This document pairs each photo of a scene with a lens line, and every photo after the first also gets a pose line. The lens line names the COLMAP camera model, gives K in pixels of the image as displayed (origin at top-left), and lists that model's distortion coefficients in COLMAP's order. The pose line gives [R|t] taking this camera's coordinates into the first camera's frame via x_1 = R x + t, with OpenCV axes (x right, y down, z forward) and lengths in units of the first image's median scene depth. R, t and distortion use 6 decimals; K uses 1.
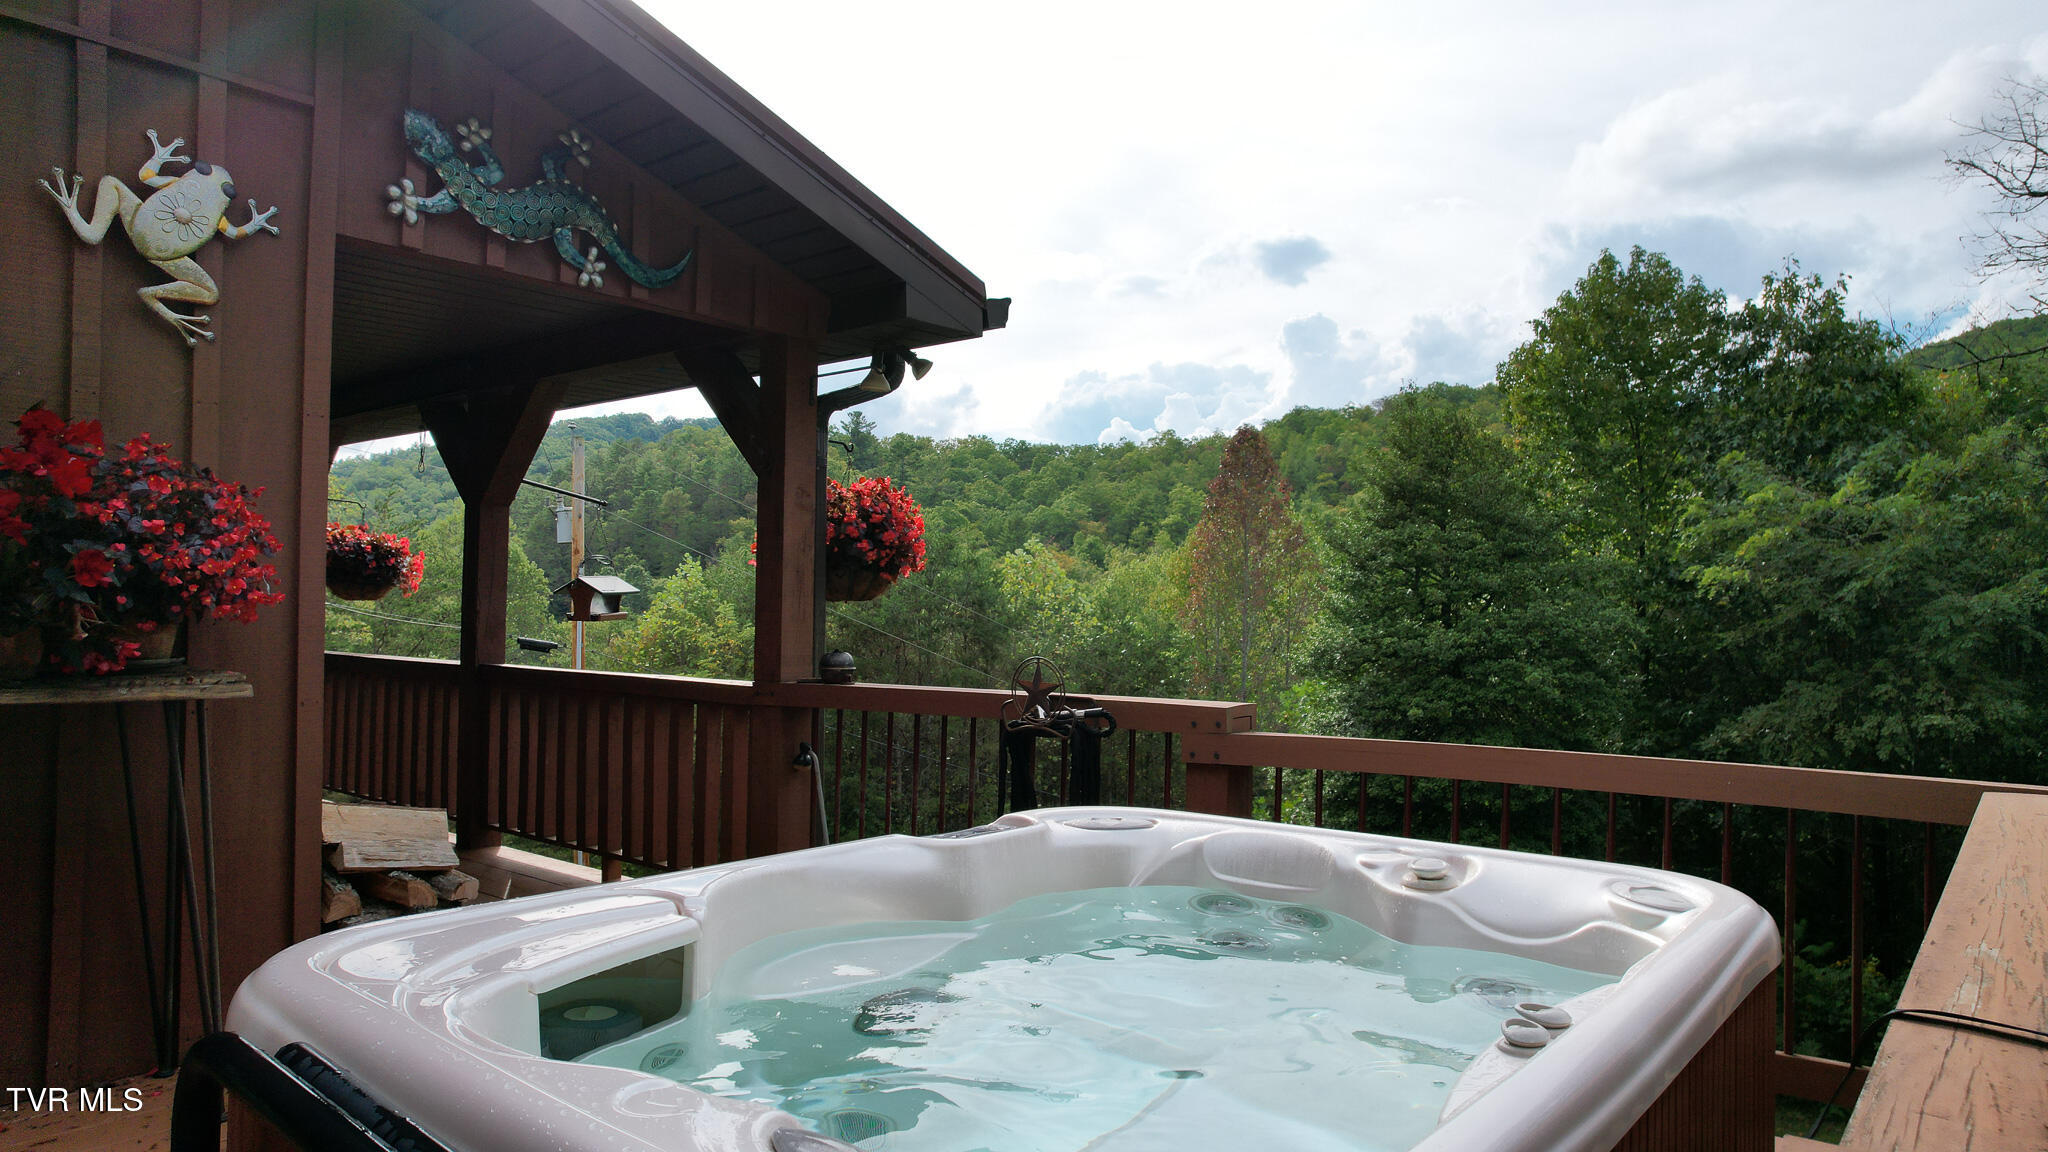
lens RADIAL K [[1314.0, 0, 1024.0], [0, 1314.0, 576.0], [0, 0, 1]] dist [-0.065492, 0.068541]
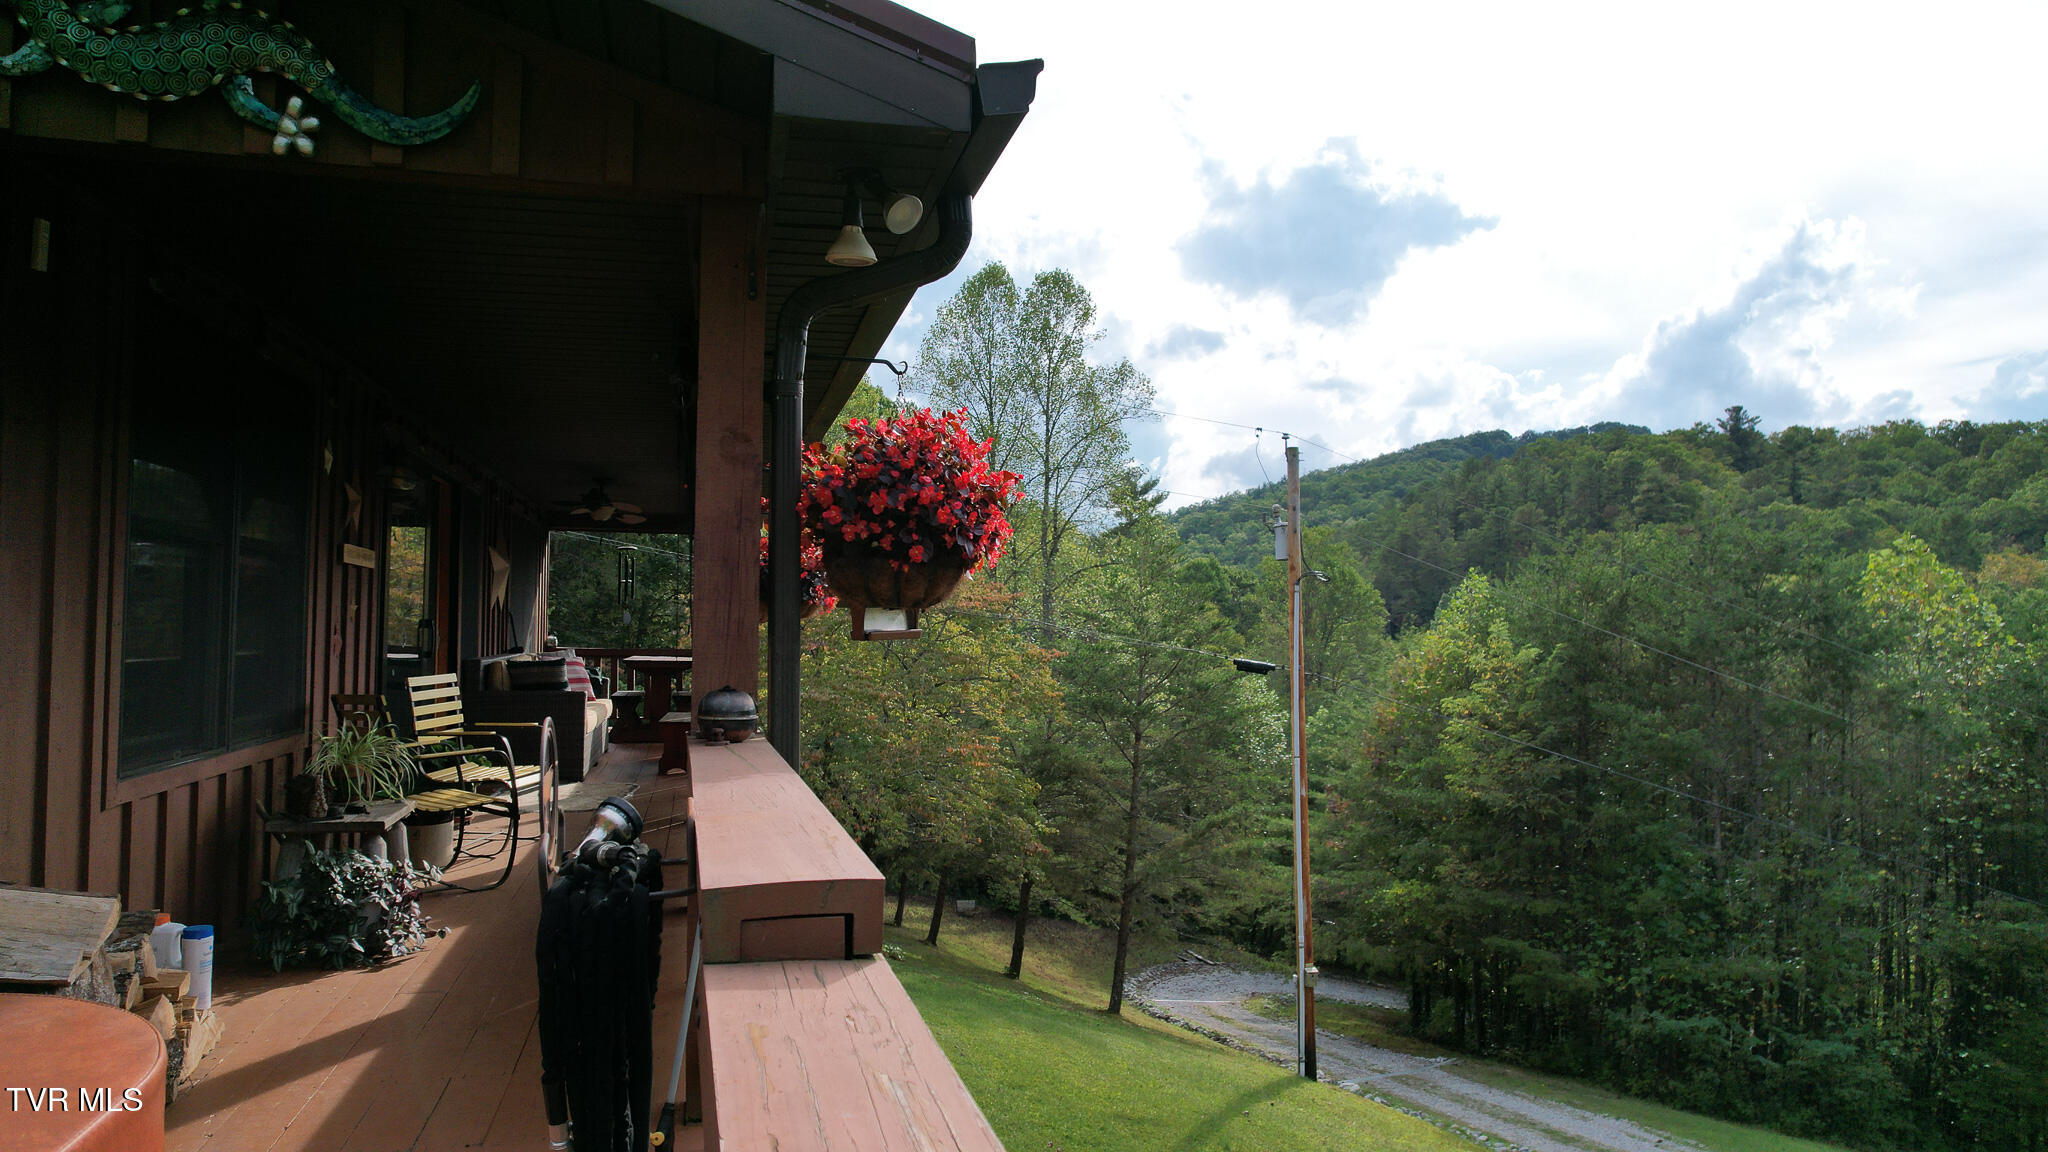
lens RADIAL K [[1316.7, 0, 1022.6], [0, 1316.7, 579.7], [0, 0, 1]] dist [-0.071639, 0.066733]
pose [[0.803491, -0.026846, -0.594711, 0.046372], [0.019053, 0.999631, -0.019382, 0.003009], [0.595012, 0.004243, 0.803706, 0.082866]]
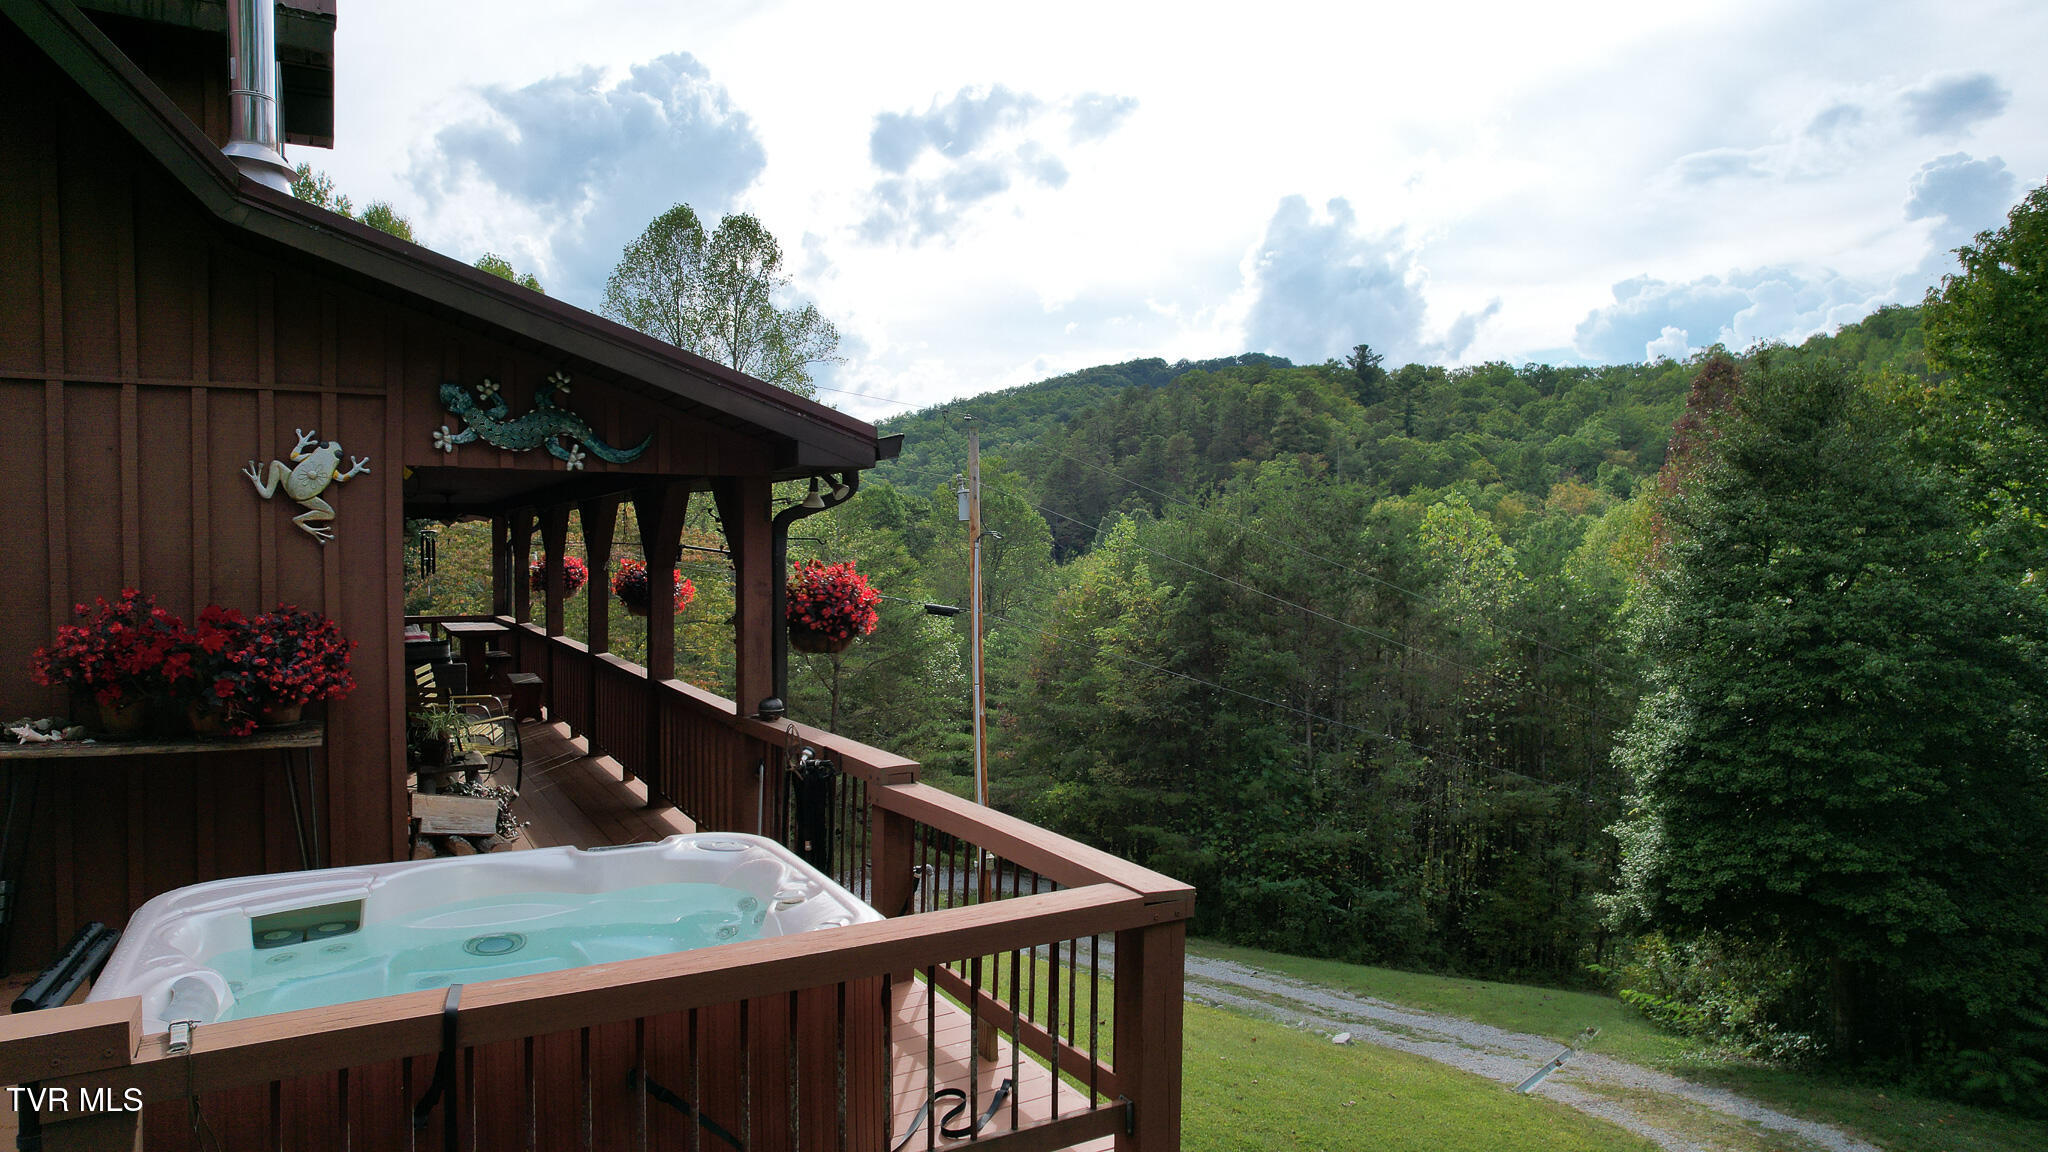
lens RADIAL K [[1304.7, 0, 1017.8], [0, 1304.7, 583.2], [0, 0, 1]] dist [-0.030364, -0.000024]
pose [[0.923895, 0.000166, -0.382646, 0.091814], [0.020269, 0.998575, 0.049372, -0.018622], [0.382108, -0.053370, 0.922575, -0.029391]]
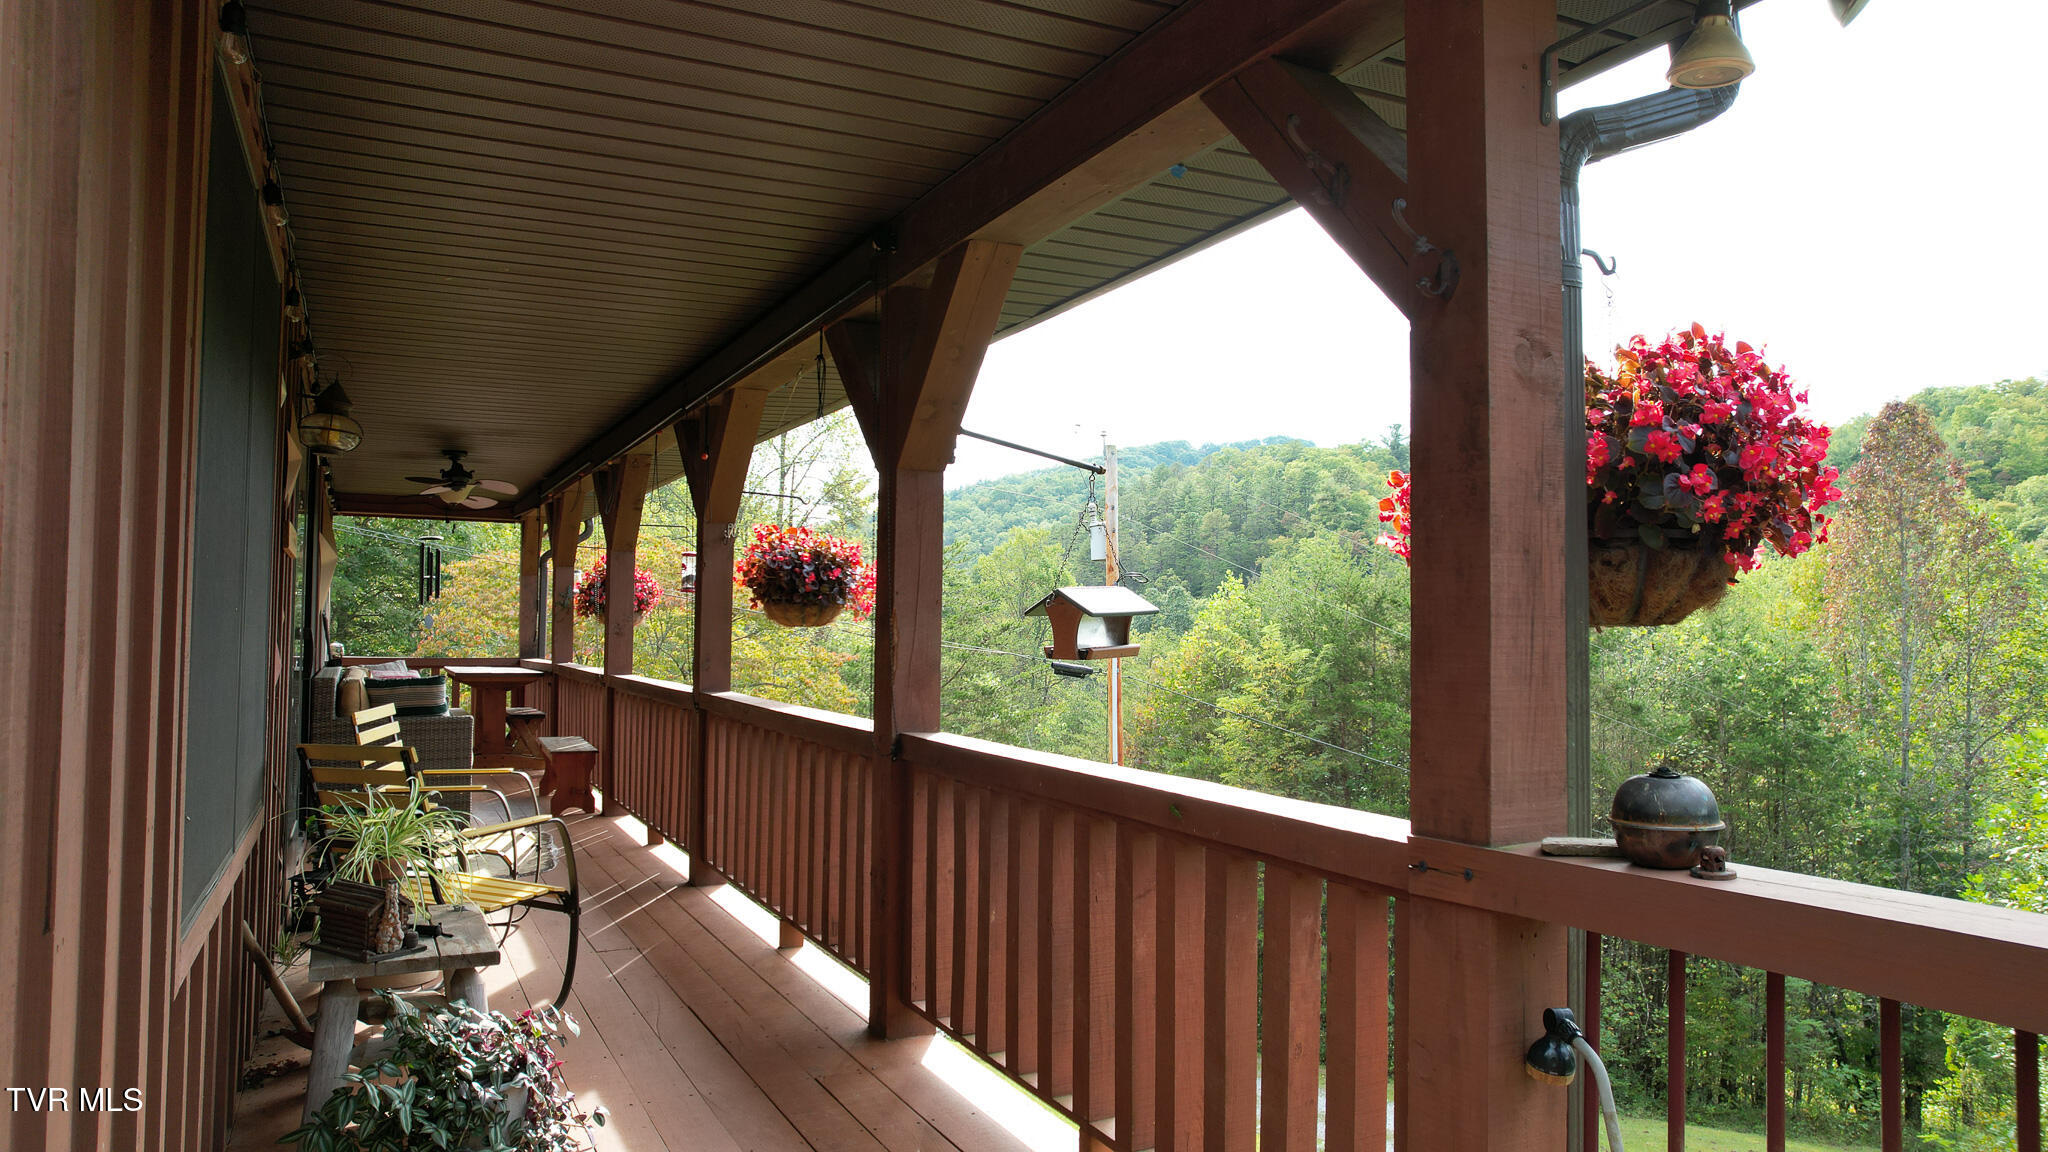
lens RADIAL K [[1314.0, 0, 1024.0], [0, 1314.0, 576.0], [0, 0, 1]] dist [-0.075665, 0.069260]
pose [[0.918532, -0.021037, -0.394786, -0.022779], [0.015252, 0.999725, -0.017785, 0.001177], [0.395052, 0.010315, 0.918601, 0.086023]]
